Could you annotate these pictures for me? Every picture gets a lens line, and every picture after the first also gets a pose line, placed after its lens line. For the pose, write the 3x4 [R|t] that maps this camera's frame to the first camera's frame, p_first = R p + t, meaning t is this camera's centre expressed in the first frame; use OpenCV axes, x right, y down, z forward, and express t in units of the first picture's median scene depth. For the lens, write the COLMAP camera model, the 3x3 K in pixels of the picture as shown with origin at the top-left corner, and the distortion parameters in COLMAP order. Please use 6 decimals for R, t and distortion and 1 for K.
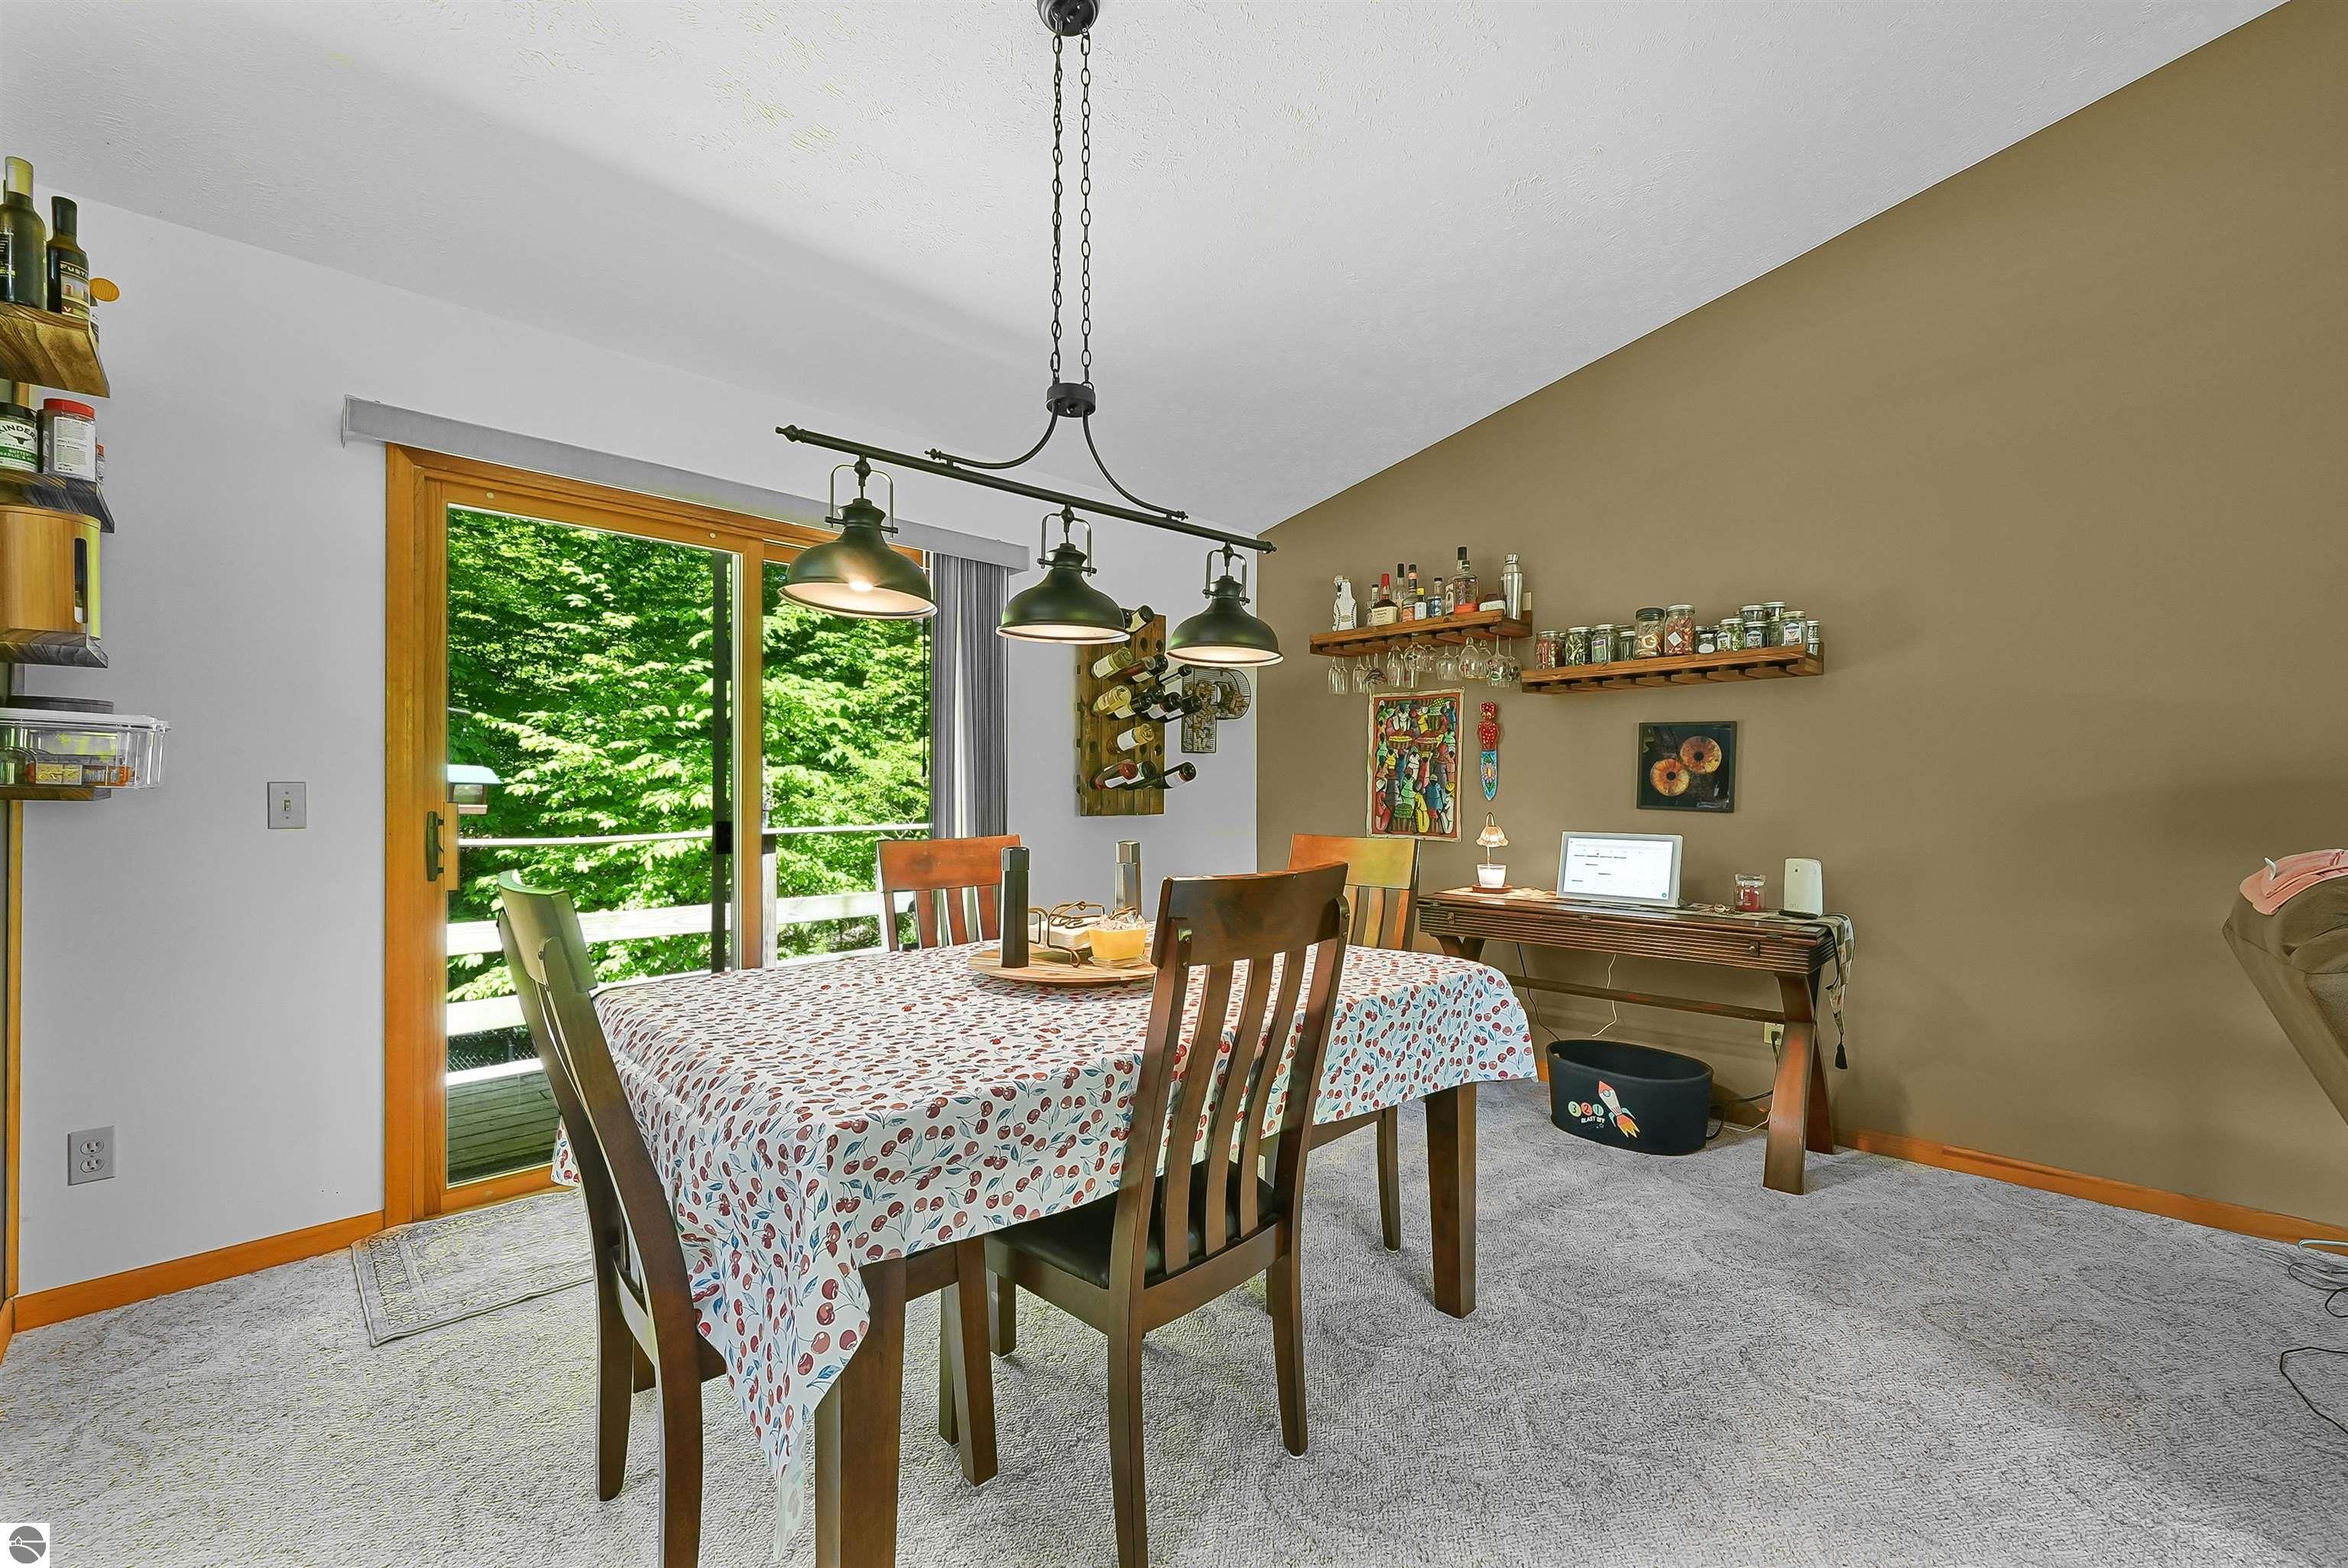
lens RADIAL K [[961.8, 0, 1180.9], [0, 961.8, 793.7], [0, 0, 1]] dist [-0.003911, 0.000304]
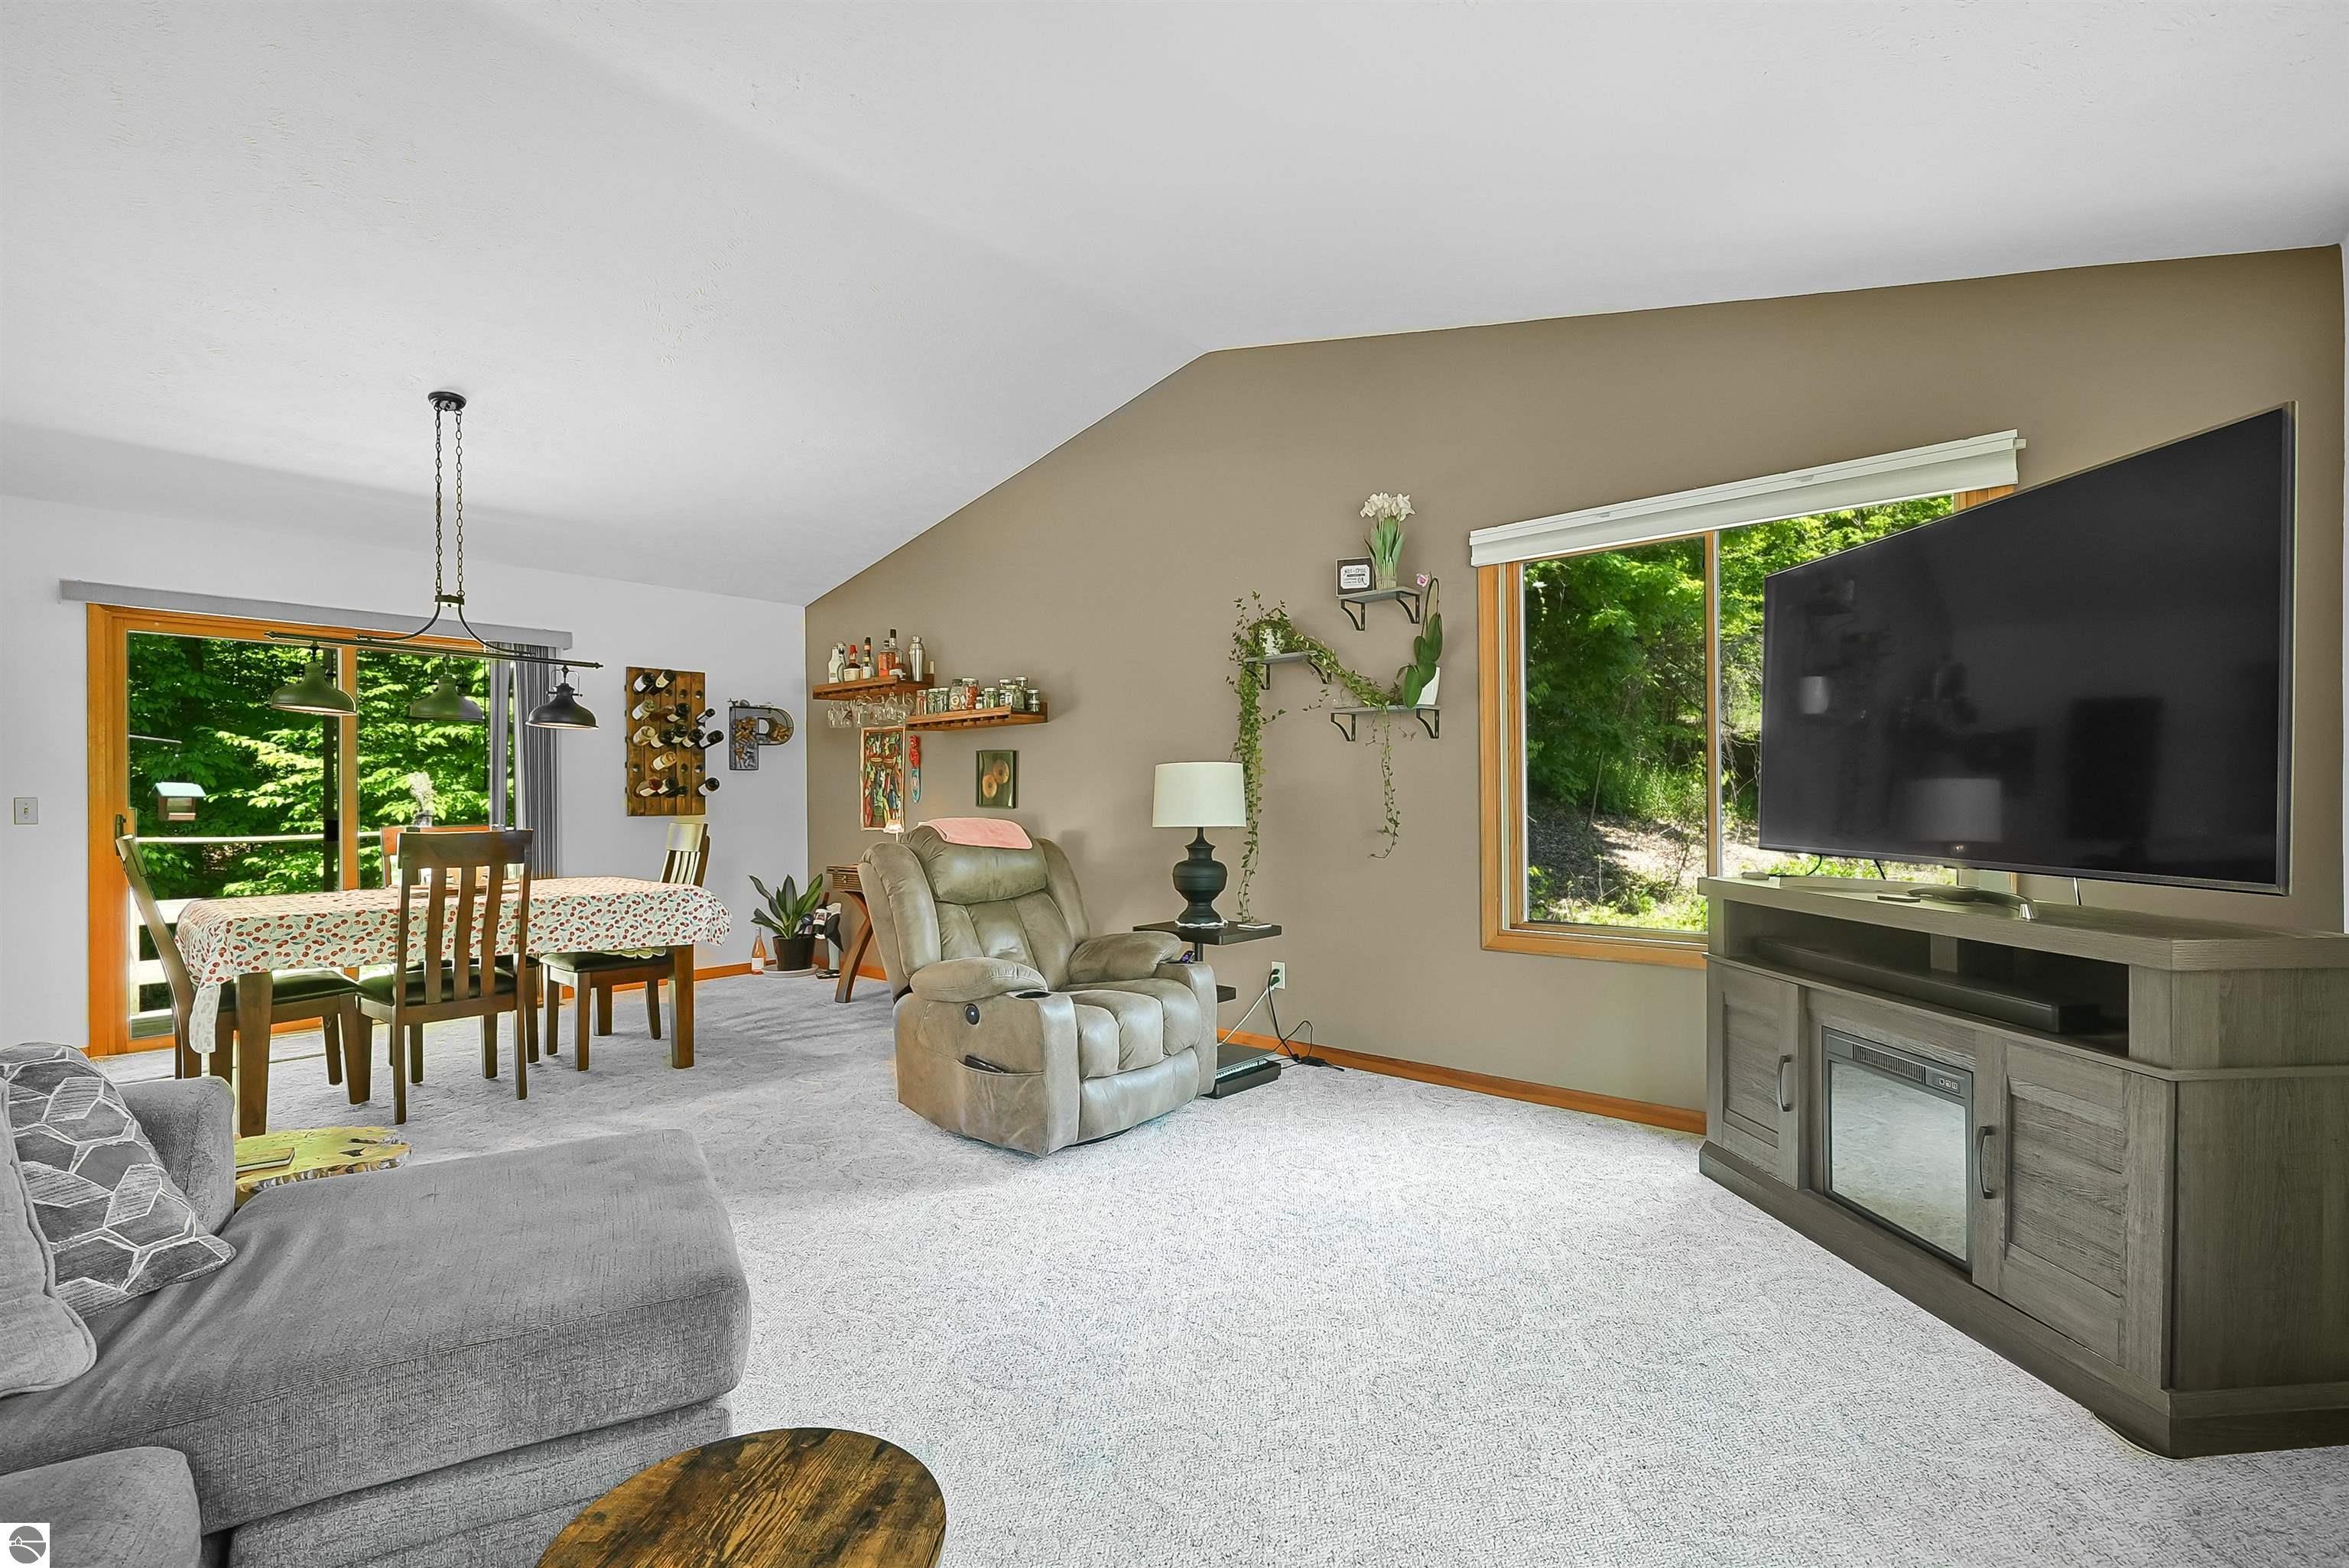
lens RADIAL K [[1039.1, 0, 1157.5], [0, 1039.1, 797.4], [0, 0, 1]] dist [-0.002218, -0.000467]
pose [[0.997195, -0.008603, 0.074358, 0.516779], [0.008797, 0.999959, -0.002283, 0.005427], [-0.074335, 0.002931, 0.997229, -0.543818]]
